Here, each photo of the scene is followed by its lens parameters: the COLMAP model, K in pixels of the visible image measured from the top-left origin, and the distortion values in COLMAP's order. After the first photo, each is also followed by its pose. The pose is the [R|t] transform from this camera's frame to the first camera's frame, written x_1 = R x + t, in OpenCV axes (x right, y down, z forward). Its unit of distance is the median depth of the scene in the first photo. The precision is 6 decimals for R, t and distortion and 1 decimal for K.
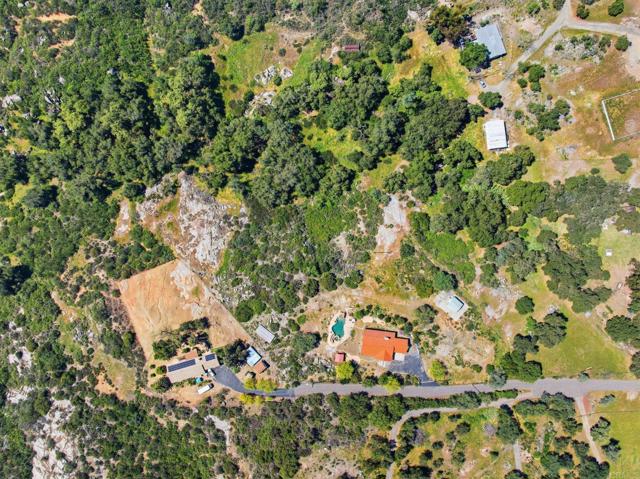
lens RADIAL K [[449.7, 0, 320.0], [0, 449.7, 239.5], [0, 0, 1]] dist [-0.048613, 0.018112]
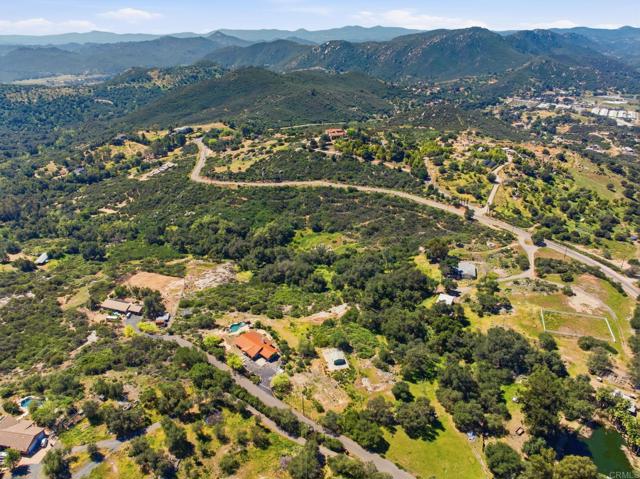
lens RADIAL K [[449.7, 0, 320.0], [0, 449.7, 239.5], [0, 0, 1]] dist [-0.048613, 0.018112]
pose [[0.822594, 0.255398, -0.508046, 0.701635], [-0.568628, 0.370642, -0.734361, 0.793589], [0.000749, 0.892971, 0.450114, 0.310465]]
